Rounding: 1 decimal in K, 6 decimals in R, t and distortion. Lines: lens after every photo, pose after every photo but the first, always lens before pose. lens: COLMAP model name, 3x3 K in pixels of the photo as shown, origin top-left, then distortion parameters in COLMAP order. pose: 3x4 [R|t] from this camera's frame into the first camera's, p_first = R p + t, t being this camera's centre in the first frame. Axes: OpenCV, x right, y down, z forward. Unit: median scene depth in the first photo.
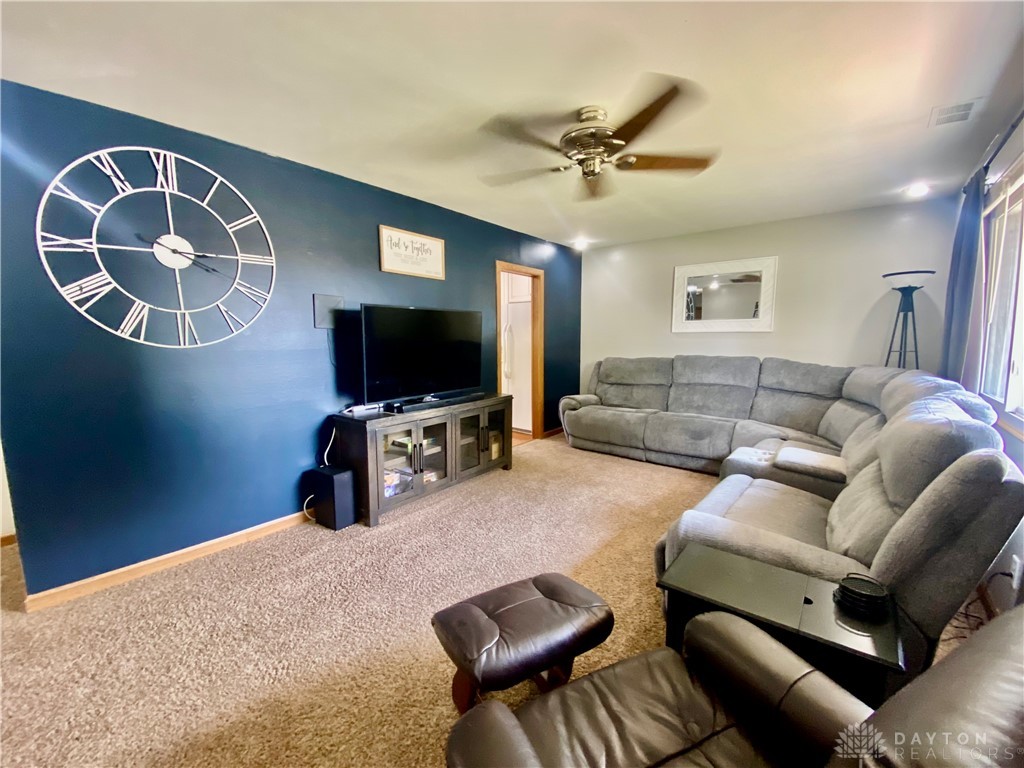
lens RADIAL K [[413.2, 0, 511.7], [0, 413.2, 386.3], [0, 0, 1]] dist [-0.001750, -0.000454]
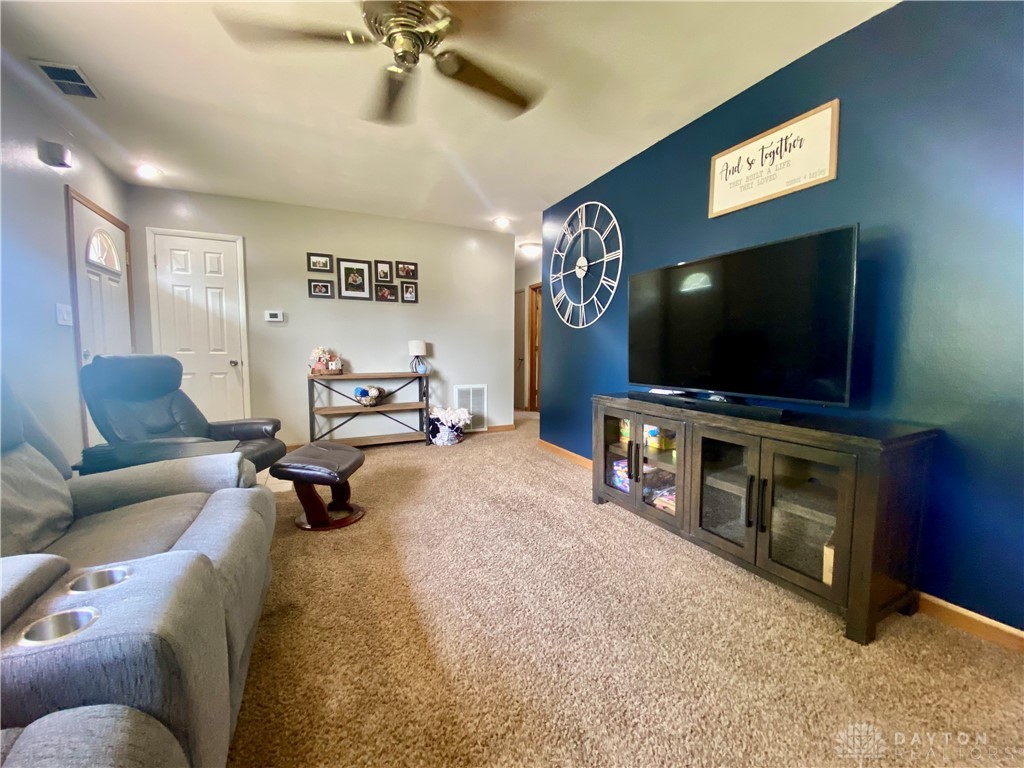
lens RADIAL K [[413.2, 0, 514.5], [0, 413.2, 376.2], [0, 0, 1]] dist [-0.001750, -0.000454]
pose [[-0.408511, 0.067132, -0.910281, 0.698621], [-0.098261, 0.988261, 0.116980, -0.066659], [0.907449, 0.137233, -0.397119, 1.339180]]
